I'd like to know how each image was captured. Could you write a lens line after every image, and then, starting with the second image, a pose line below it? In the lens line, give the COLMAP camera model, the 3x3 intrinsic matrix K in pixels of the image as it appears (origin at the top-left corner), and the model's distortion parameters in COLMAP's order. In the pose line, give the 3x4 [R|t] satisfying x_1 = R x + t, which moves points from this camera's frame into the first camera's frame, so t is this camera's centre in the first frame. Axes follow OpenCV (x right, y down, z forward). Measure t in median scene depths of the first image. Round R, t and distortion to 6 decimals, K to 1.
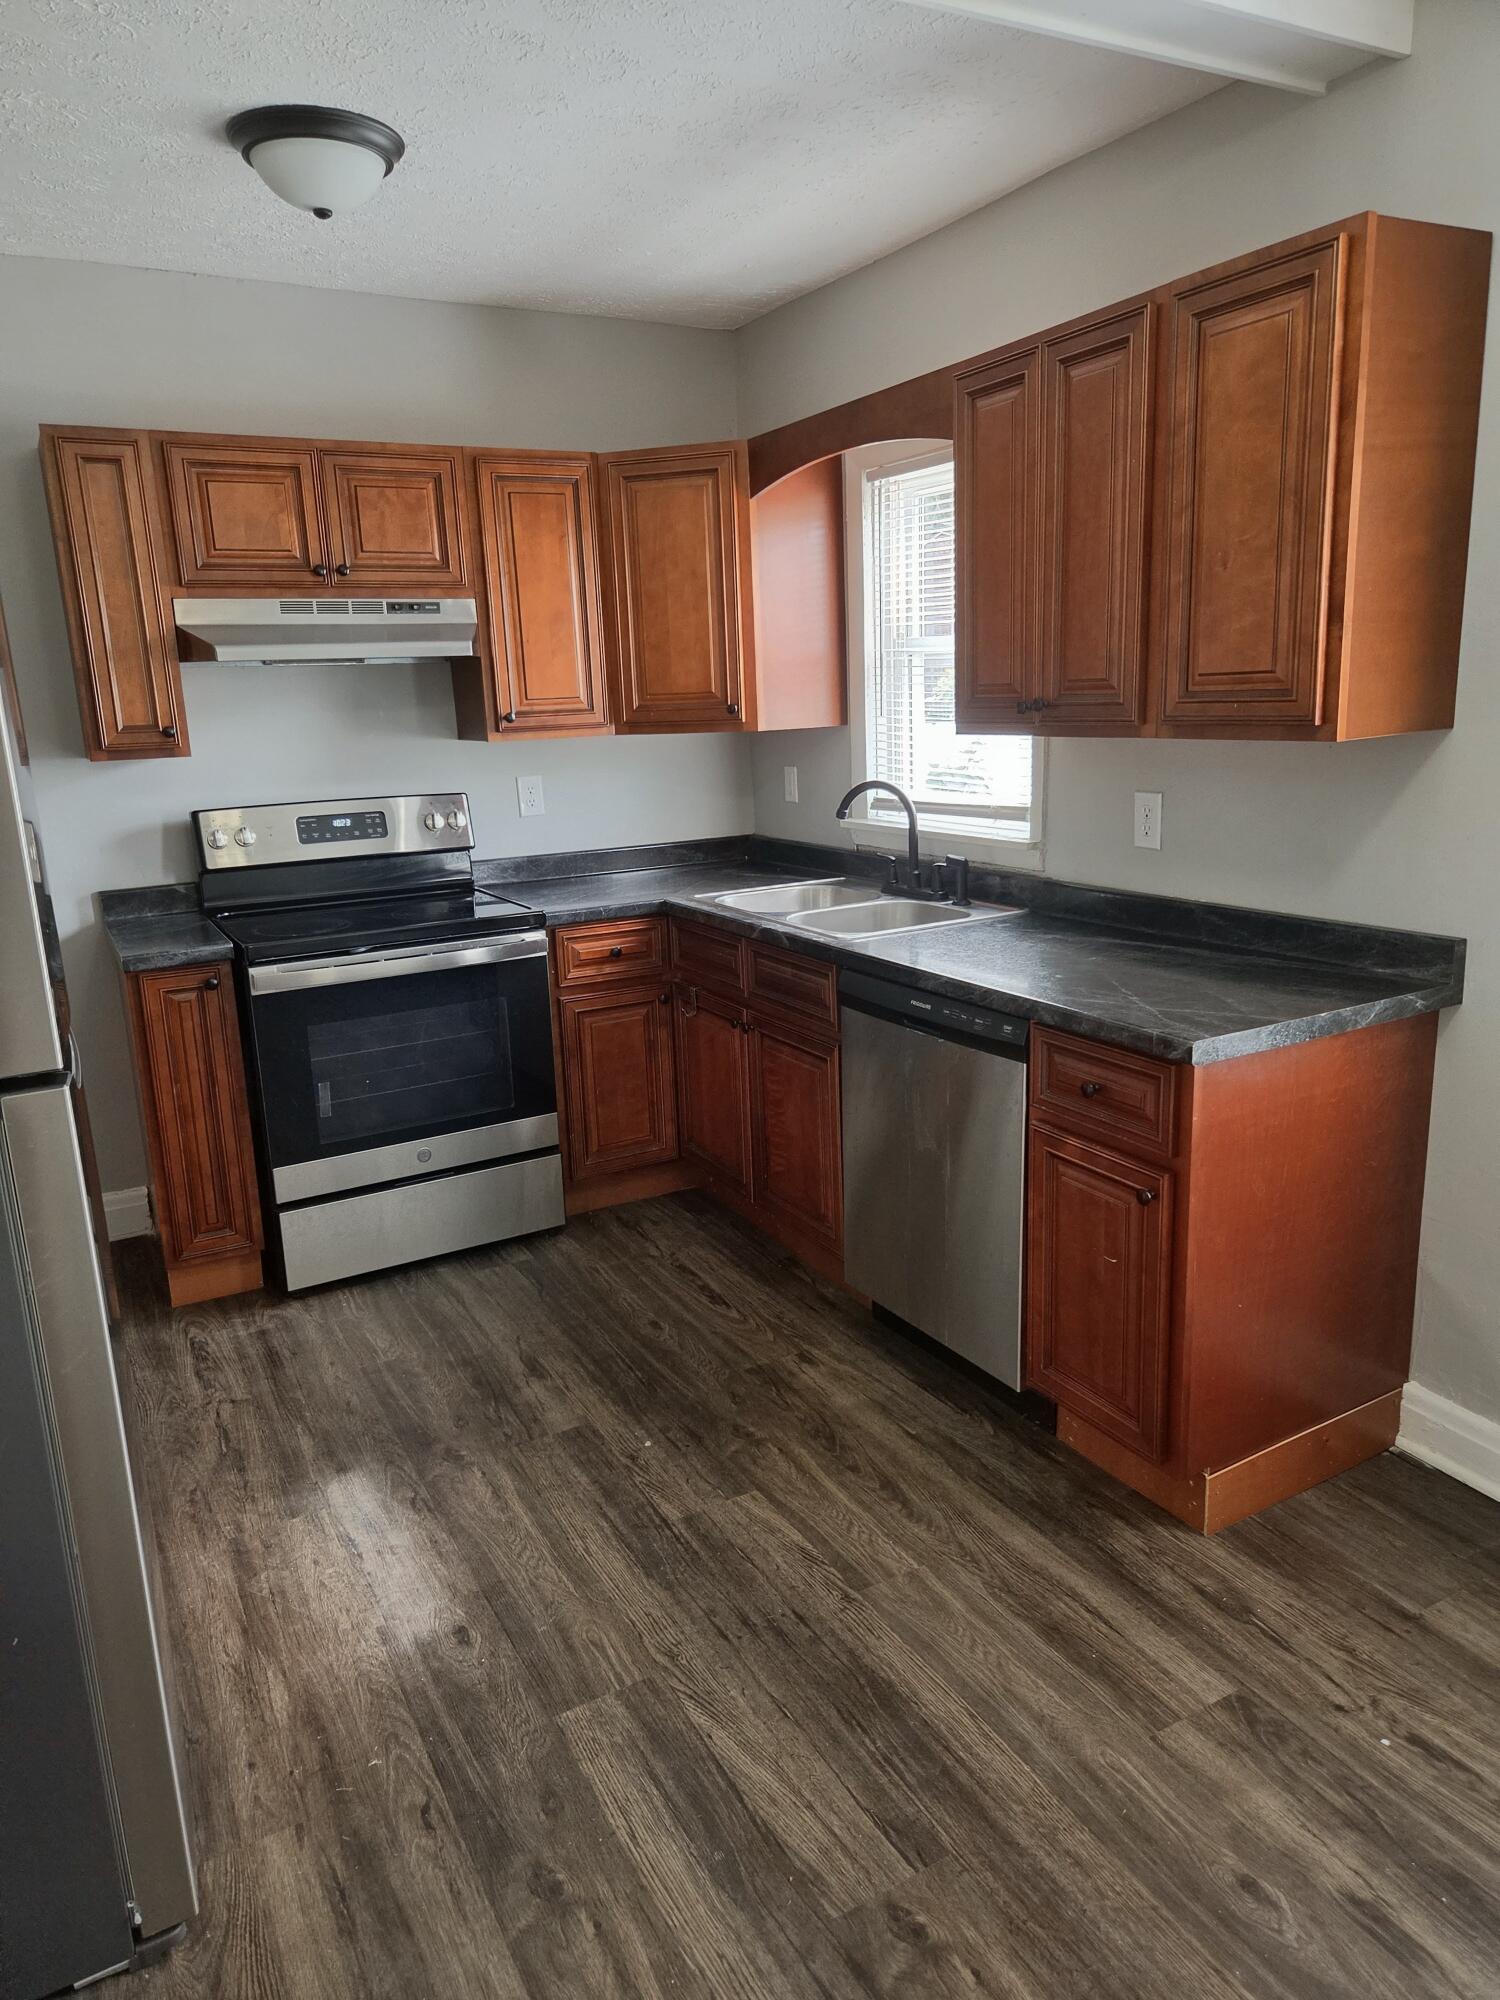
lens RADIAL K [[1347.9, 0, 741.0], [0, 1347.9, 989.9], [0, 0, 1]] dist [0.058775, -0.044242]
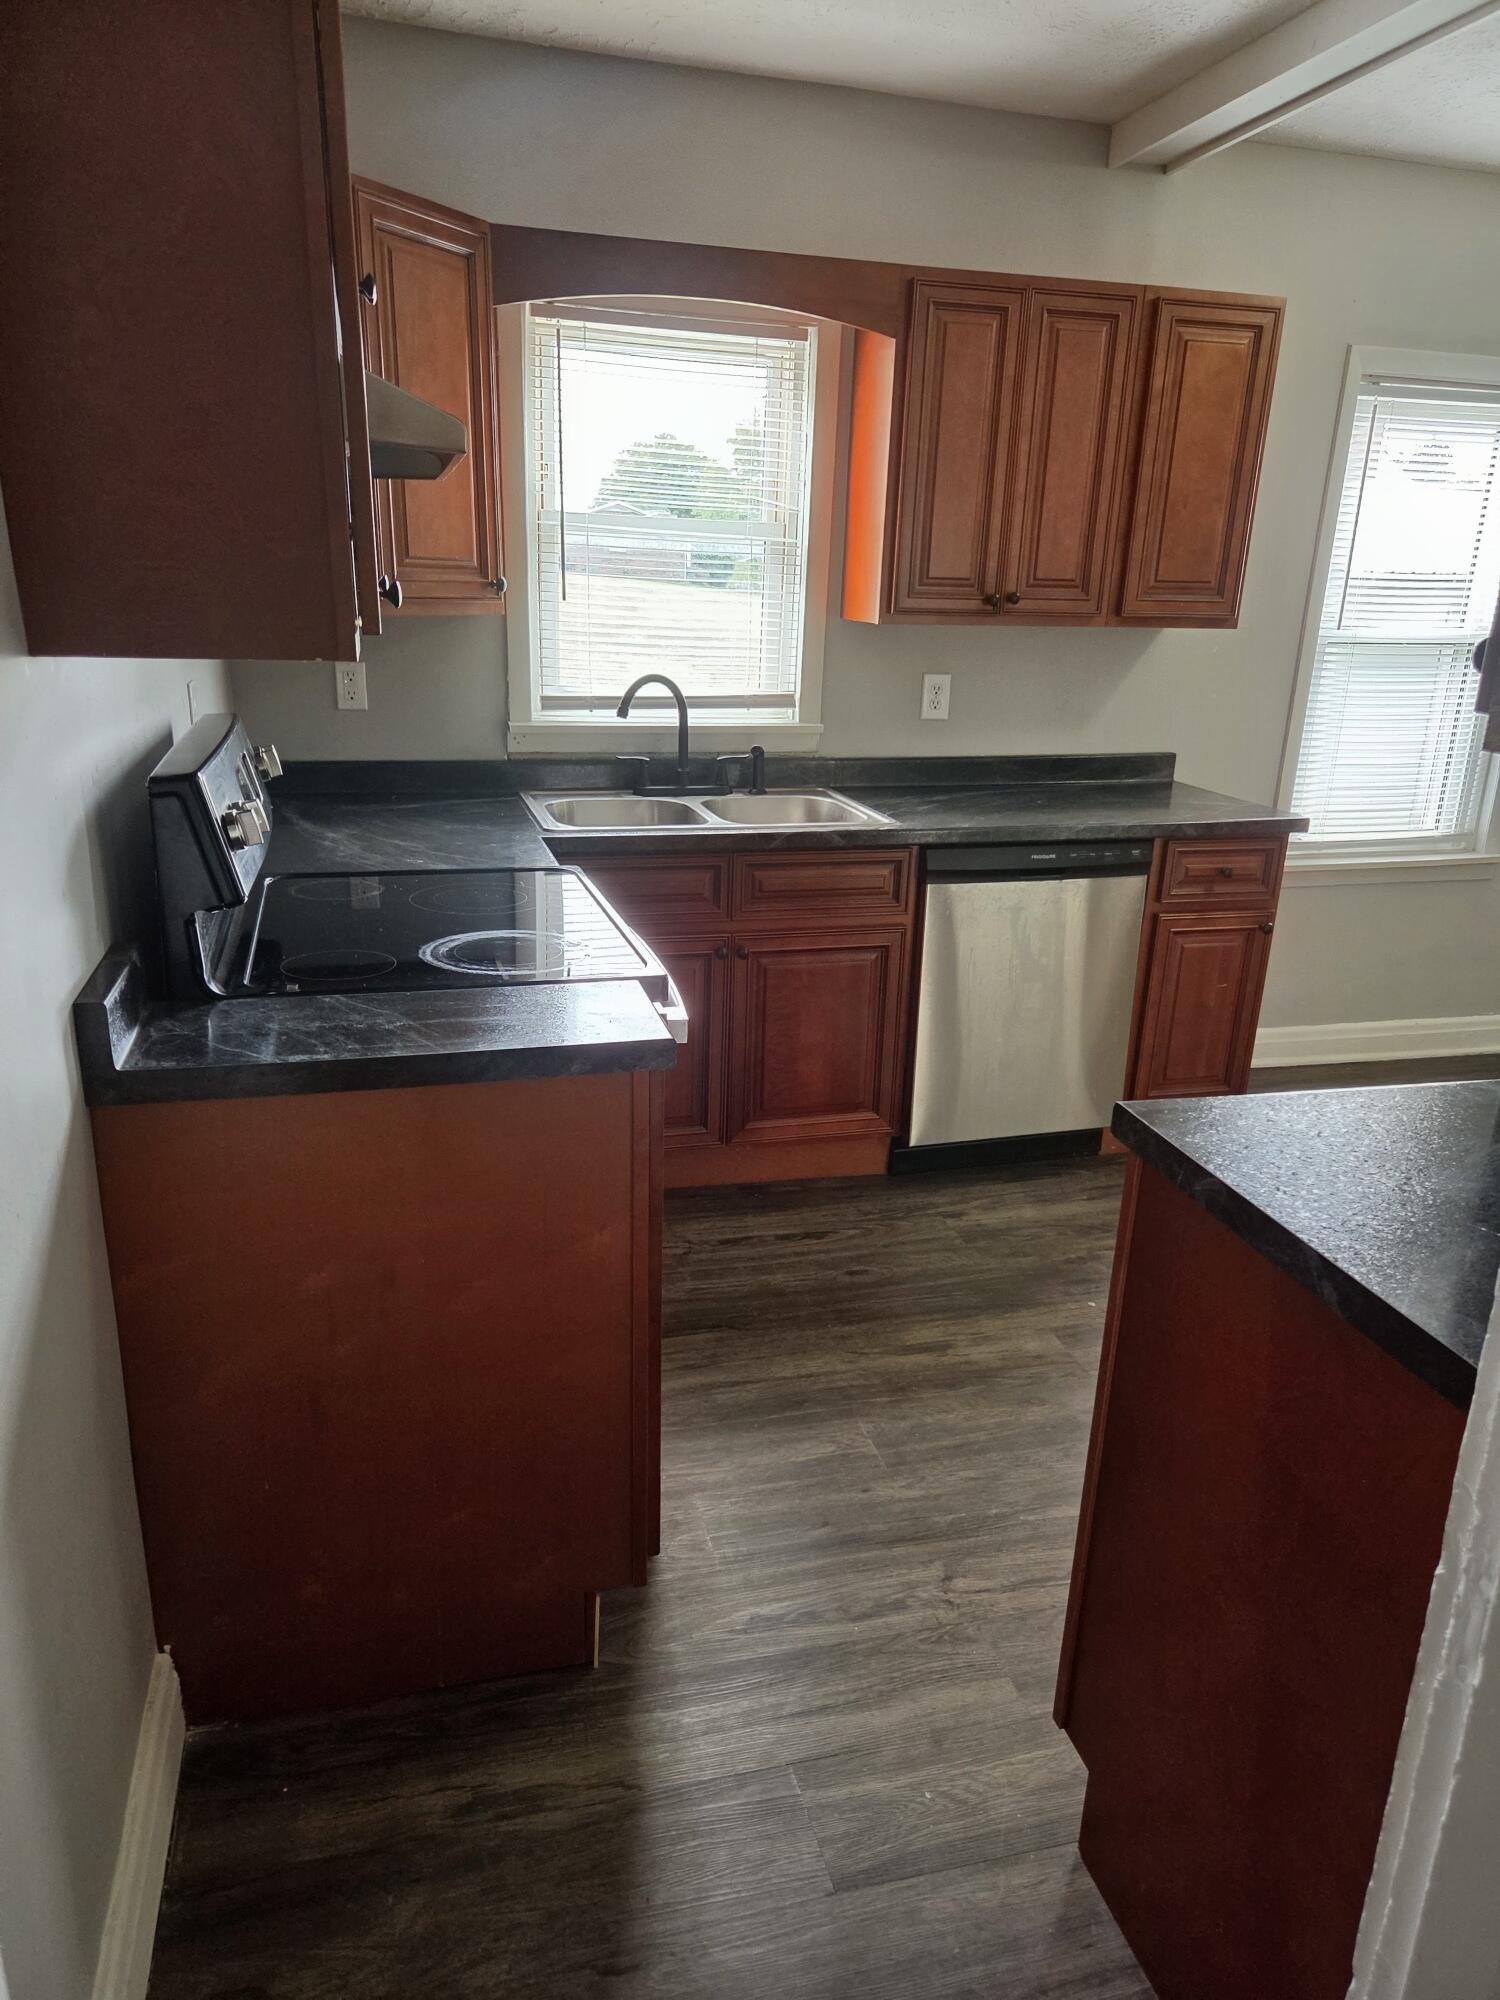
lens RADIAL K [[1347.9, 0, 734.1], [0, 1347.9, 1005.6], [0, 0, 1]] dist [0.058775, -0.044242]
pose [[0.234756, -0.257640, 0.937289, -1.065635], [0.183741, 0.958614, 0.217482, -0.170613], [-0.954531, 0.121163, 0.272379, 0.948310]]
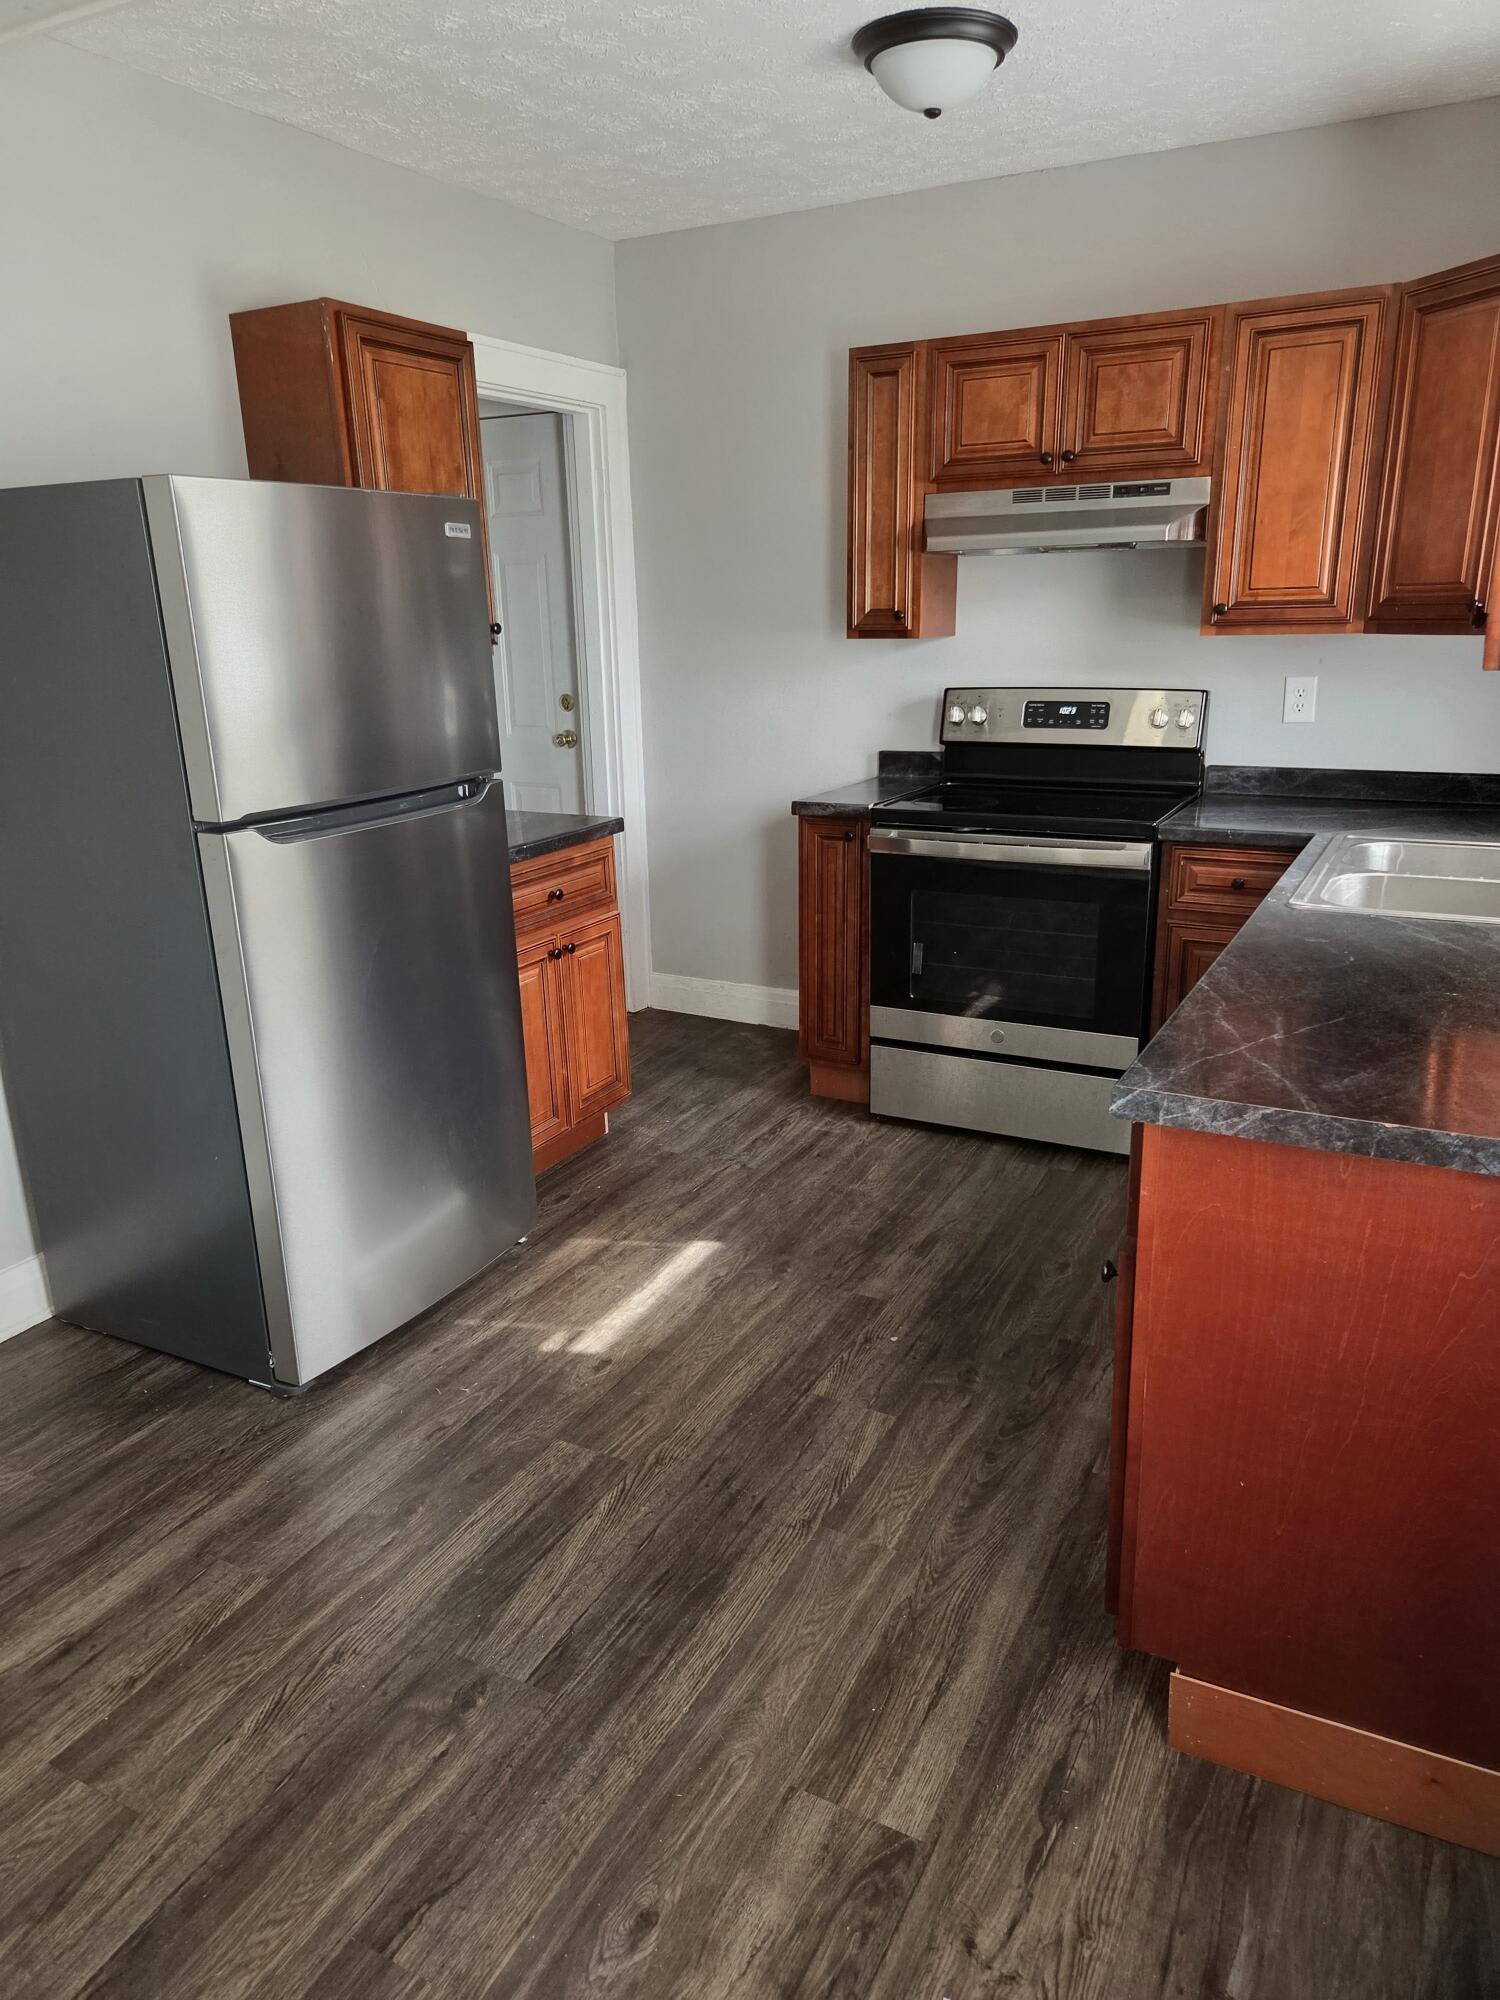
lens RADIAL K [[1347.9, 0, 756.2], [0, 1347.9, 997.7], [0, 0, 1]] dist [0.058775, -0.044242]
pose [[0.552267, 0.260894, -0.791793, 0.614960], [-0.187833, 0.964290, 0.186720, -0.084639], [0.812232, 0.045606, 0.581550, 0.309240]]
